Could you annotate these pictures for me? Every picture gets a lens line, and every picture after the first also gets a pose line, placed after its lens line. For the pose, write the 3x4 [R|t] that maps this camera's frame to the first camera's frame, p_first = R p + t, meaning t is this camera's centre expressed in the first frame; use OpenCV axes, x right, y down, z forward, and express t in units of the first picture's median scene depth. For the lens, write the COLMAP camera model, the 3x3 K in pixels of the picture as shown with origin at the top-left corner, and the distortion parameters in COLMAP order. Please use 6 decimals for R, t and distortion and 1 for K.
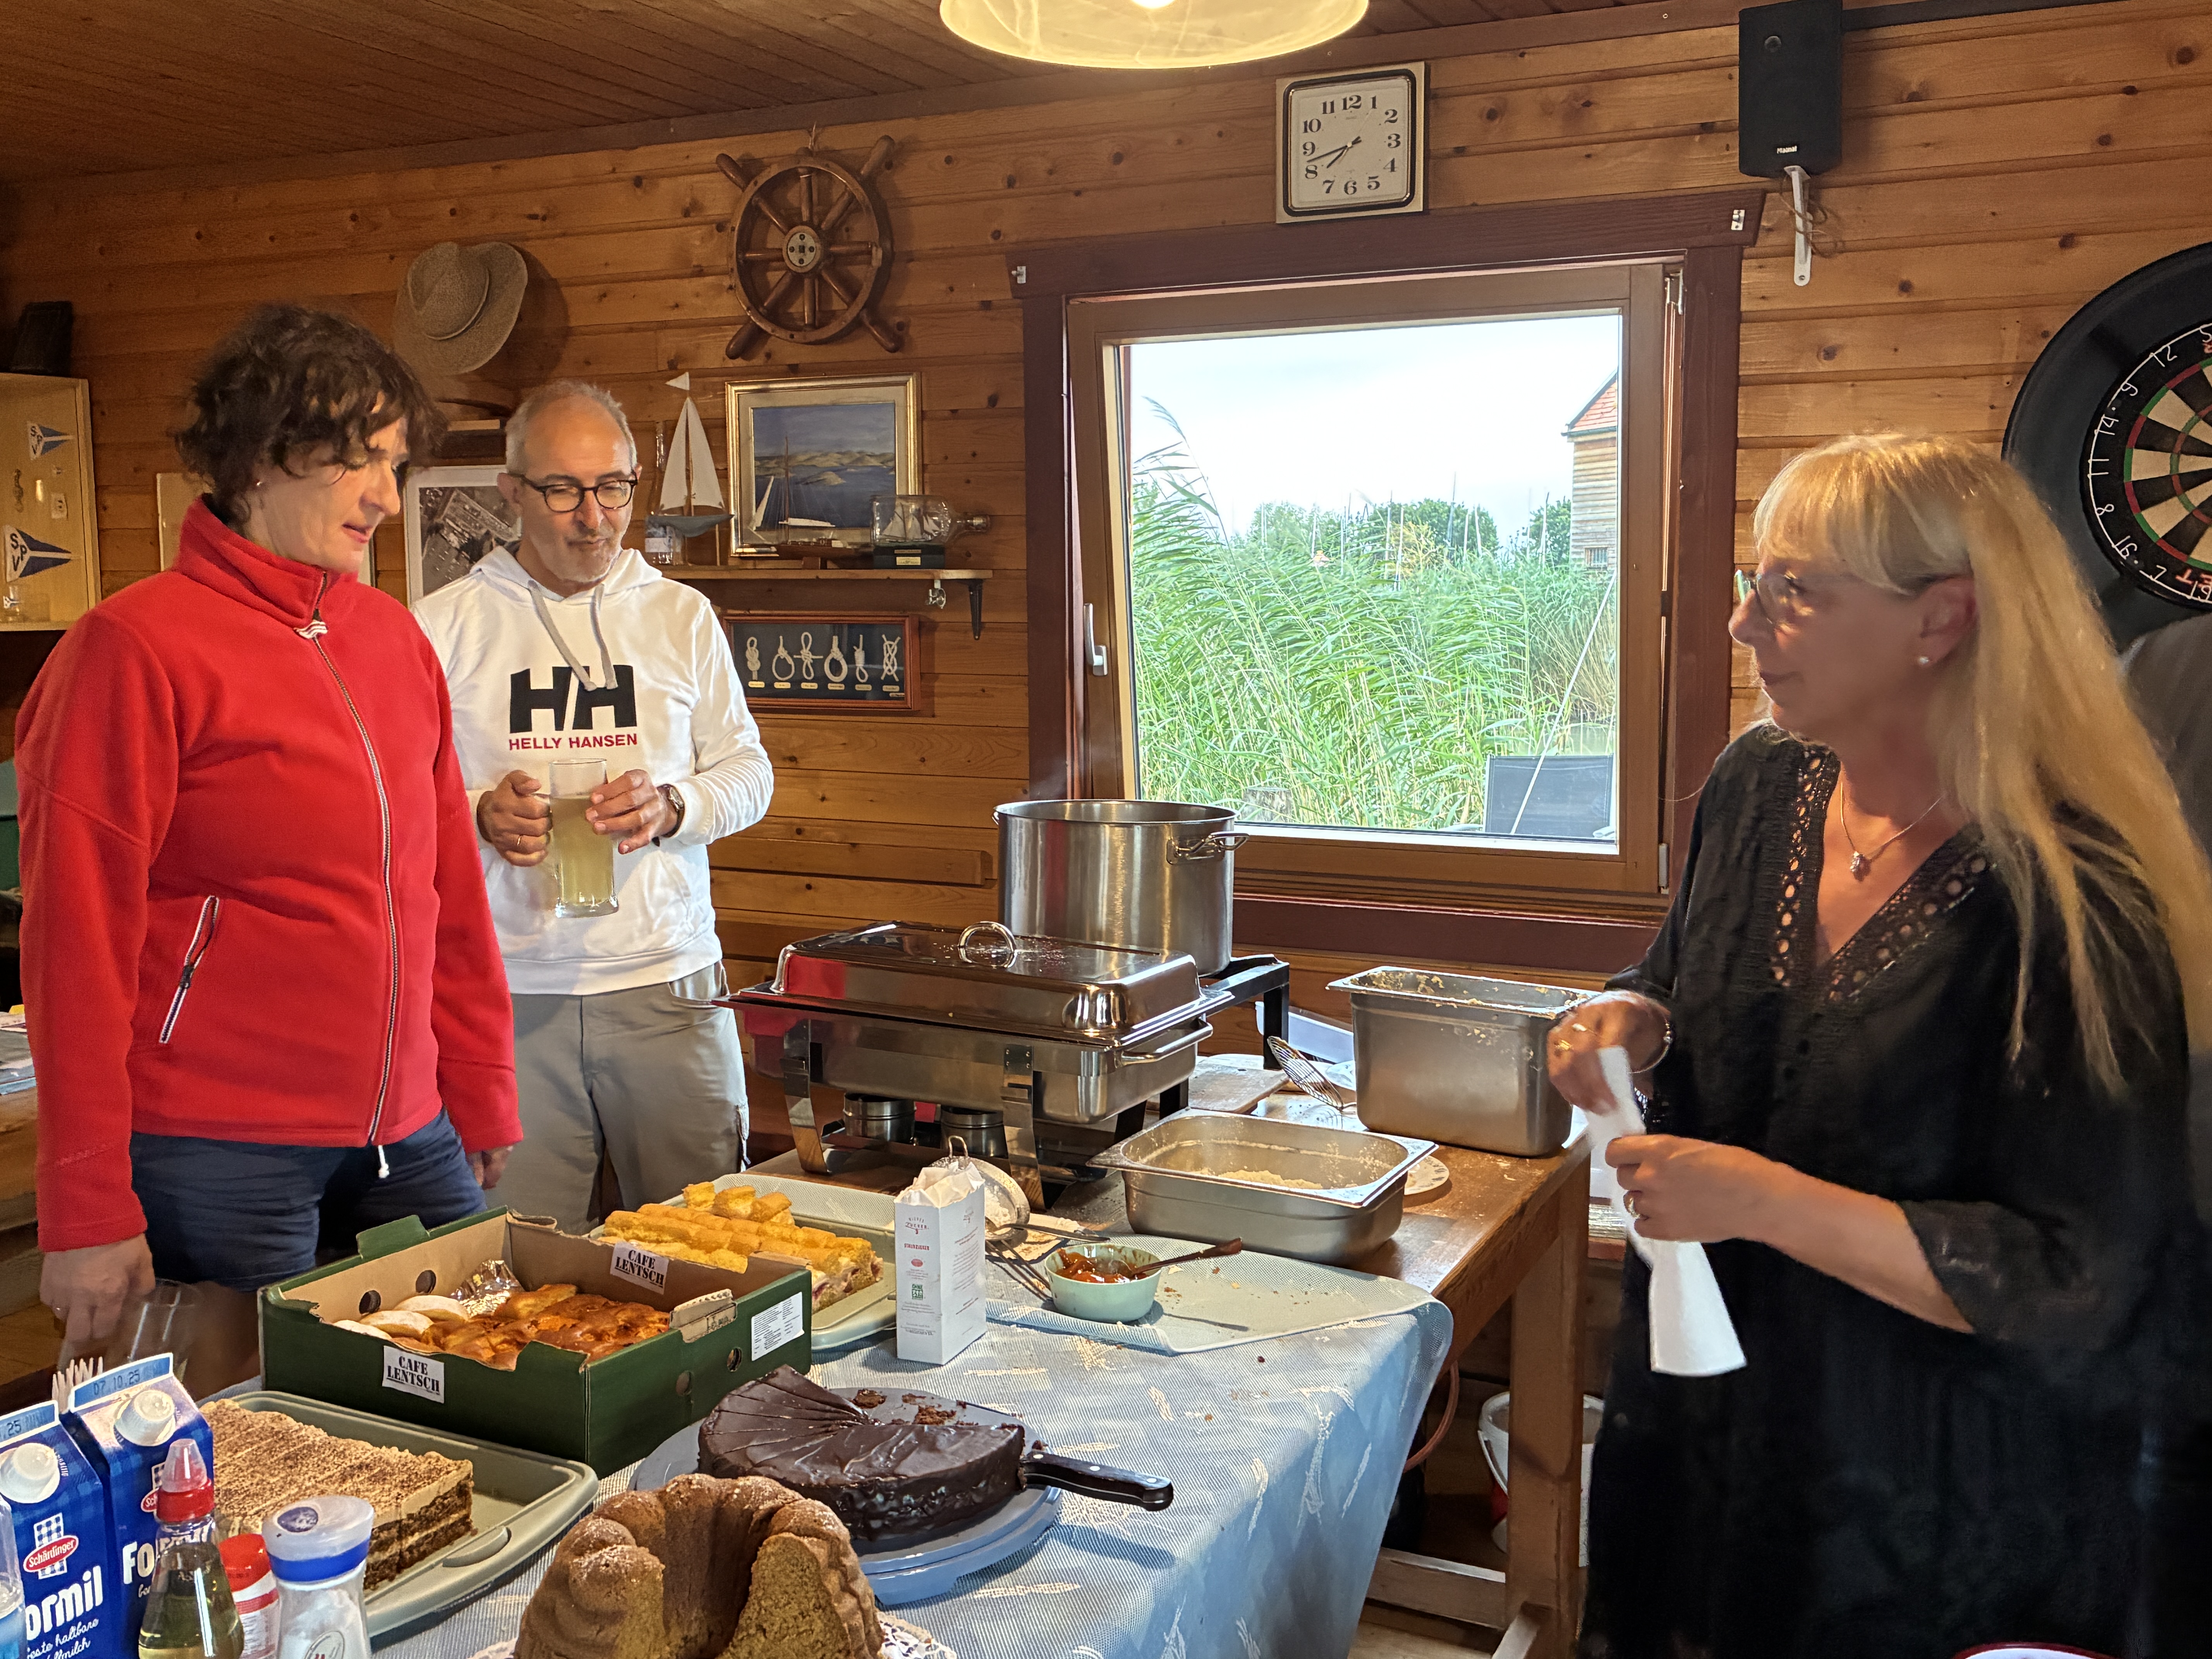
lens RADIAL K [[1989.6, 0, 1117.1], [0, 1989.6, 840.6], [0, 0, 1]] dist [-0.015778, 0.027747]
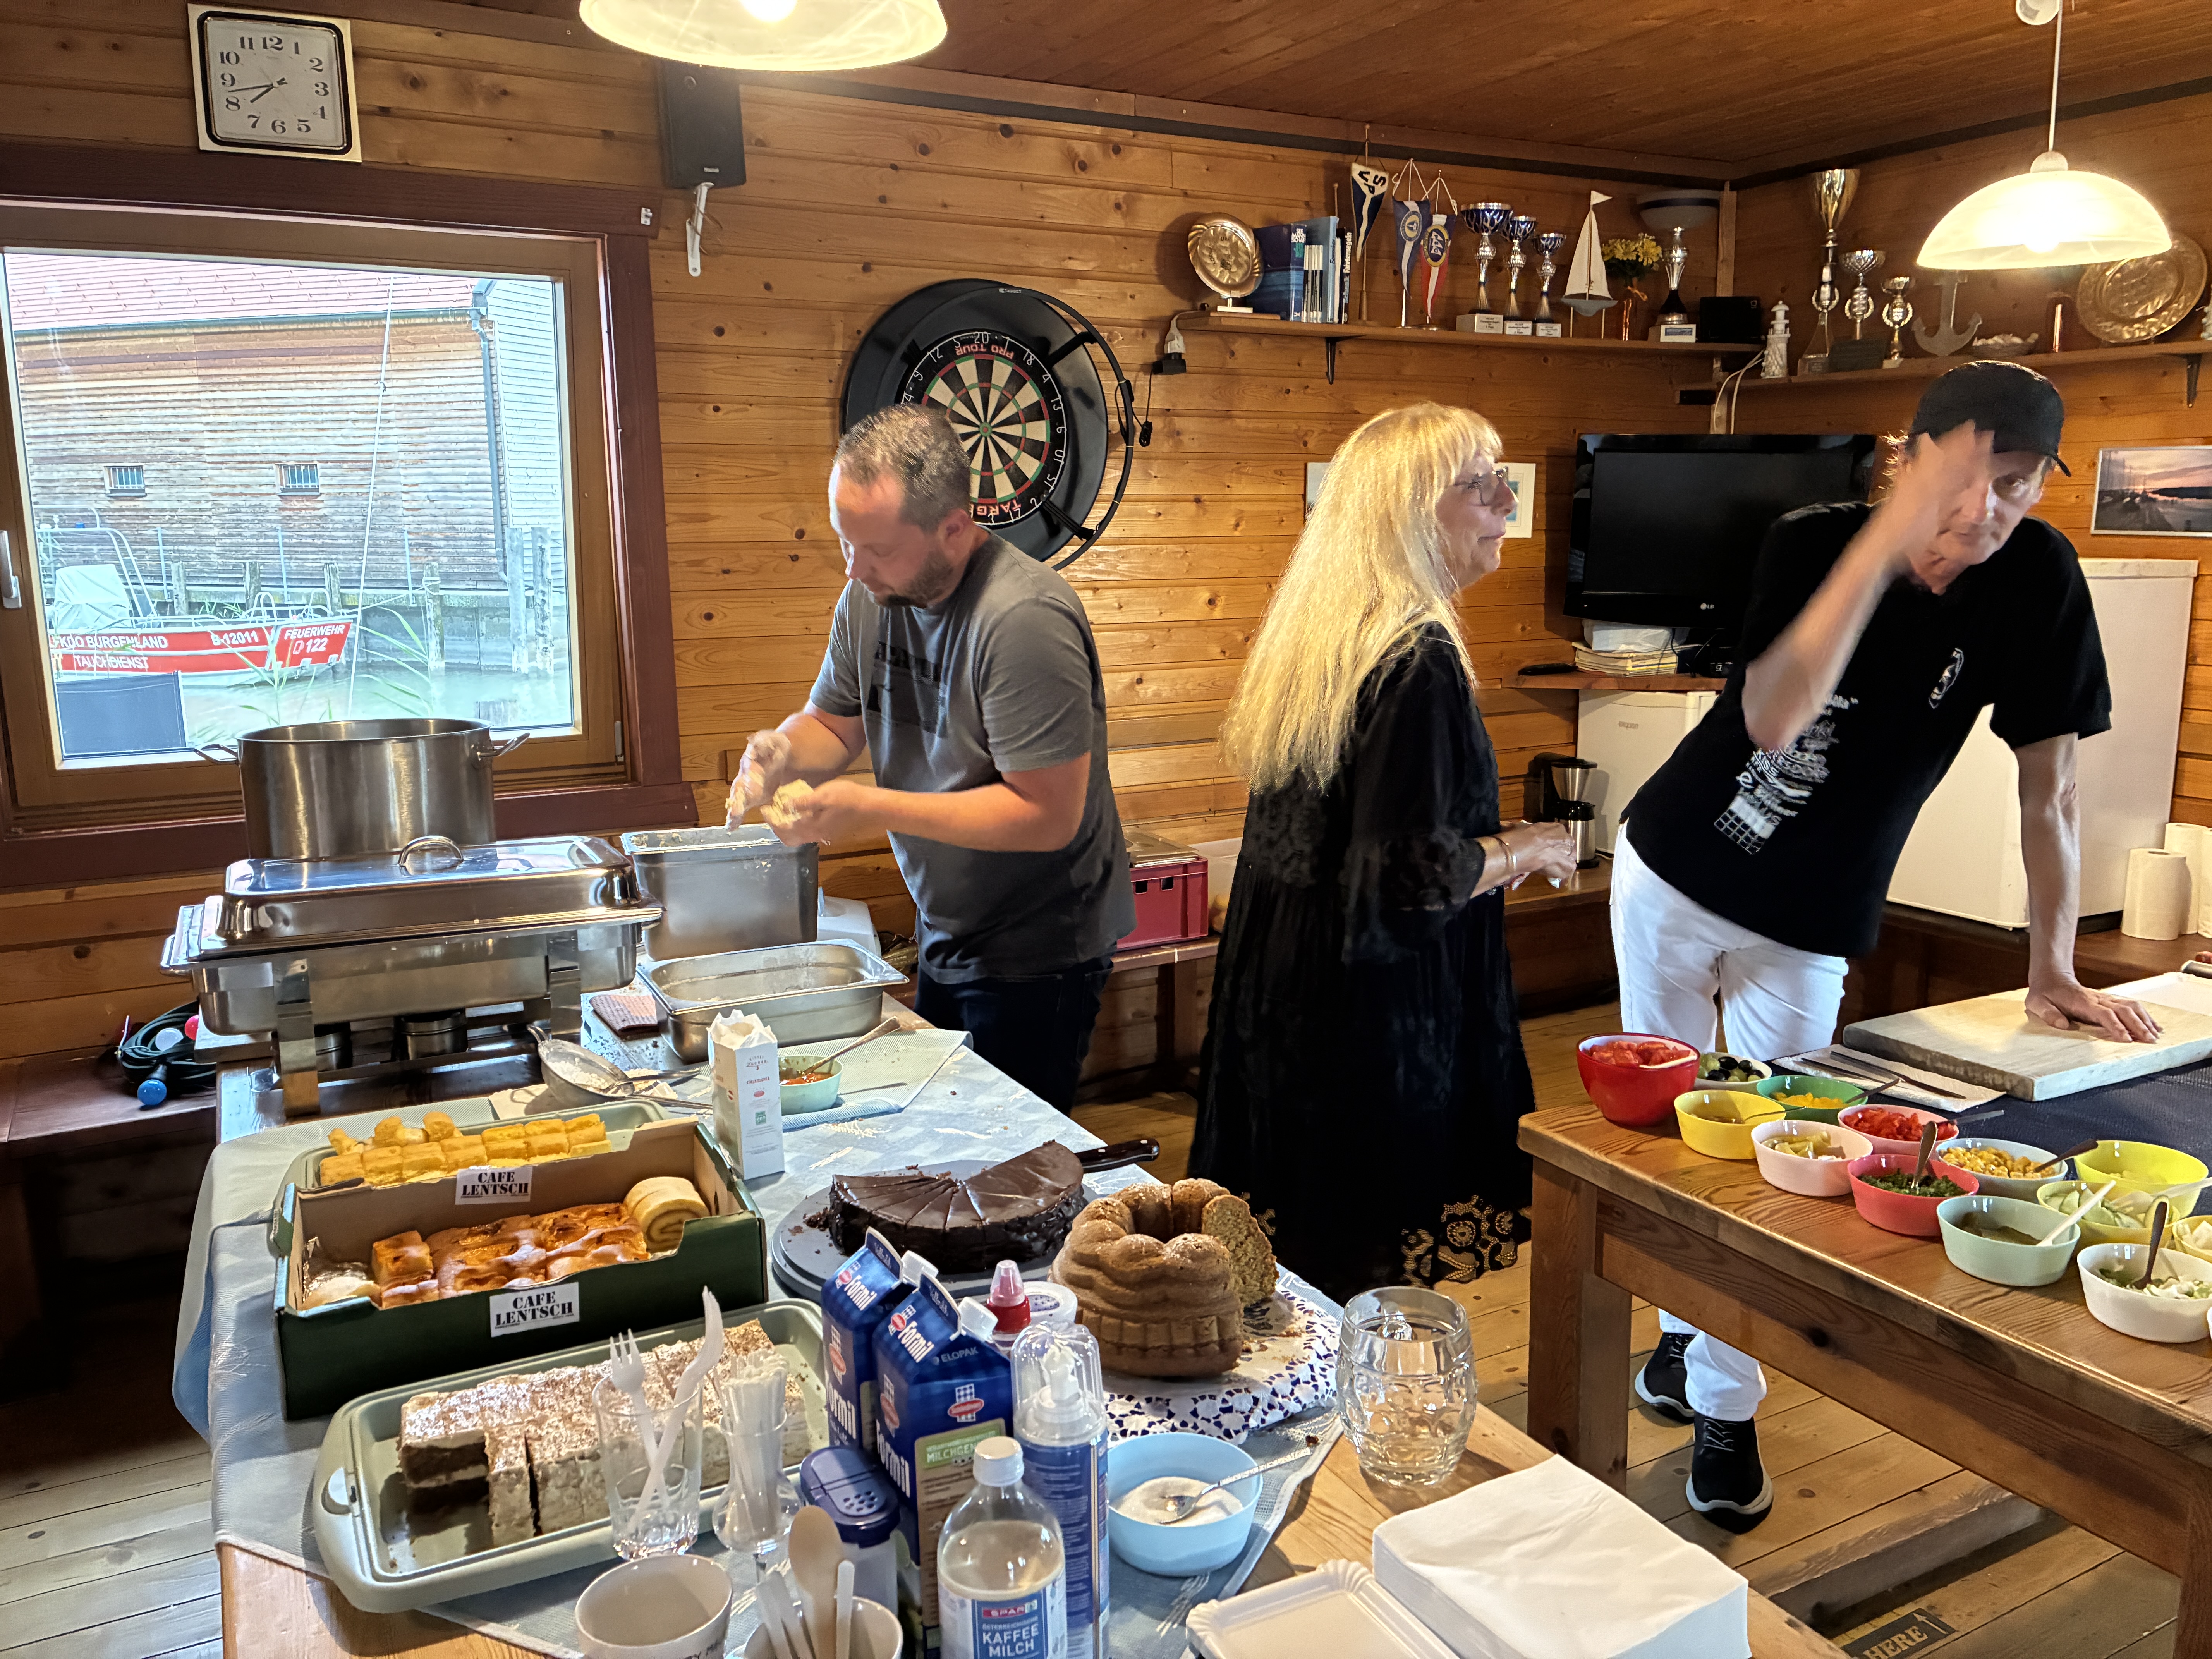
lens RADIAL K [[1675.4, 0, 1116.6], [0, 1675.4, 813.1], [0, 0, 1]] dist [0.060269, -0.070720]
pose [[0.595576, -0.144129, 0.790263, -0.374620], [0.106859, 0.989244, 0.099886, -0.013275], [-0.796159, 0.024957, 0.604572, 0.117328]]
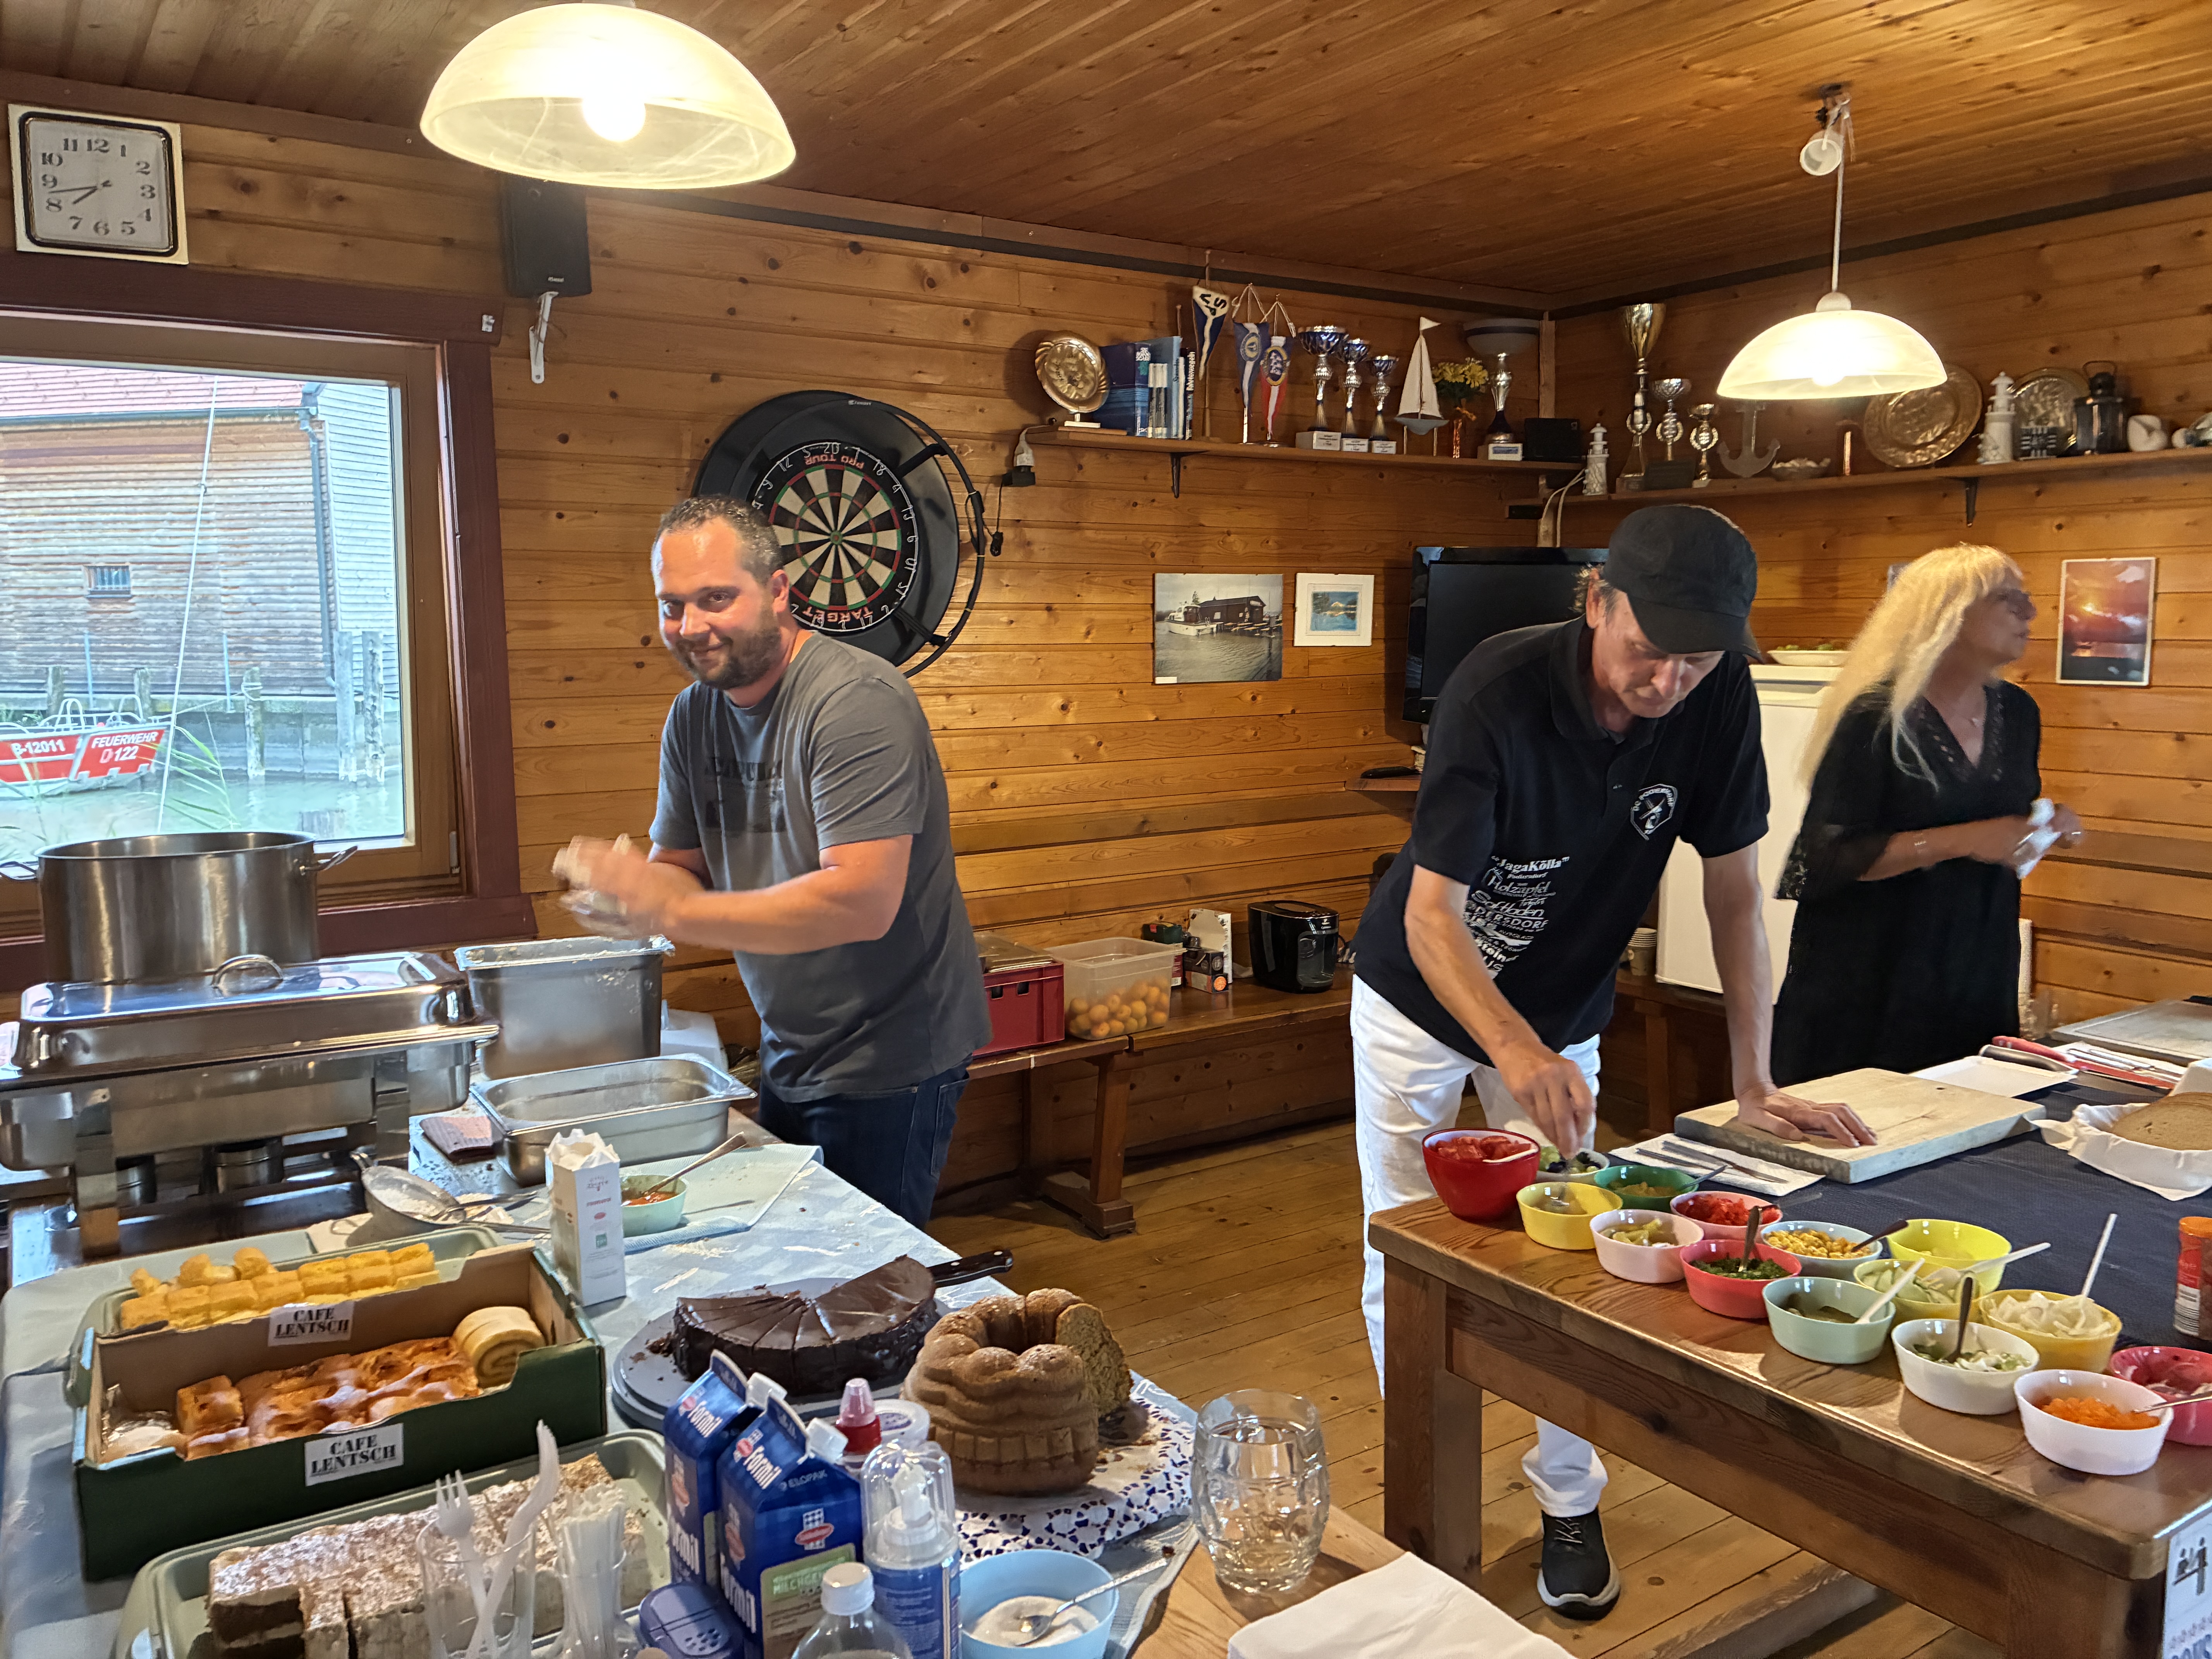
lens RADIAL K [[1675.4, 0, 1133.8], [0, 1675.4, 806.9], [0, 0, 1]] dist [0.060269, -0.070720]
pose [[0.514939, -0.096846, 0.851739, -0.377614], [0.110891, 0.992775, 0.045840, -0.014253], [-0.850024, 0.070845, 0.521958, 0.113923]]
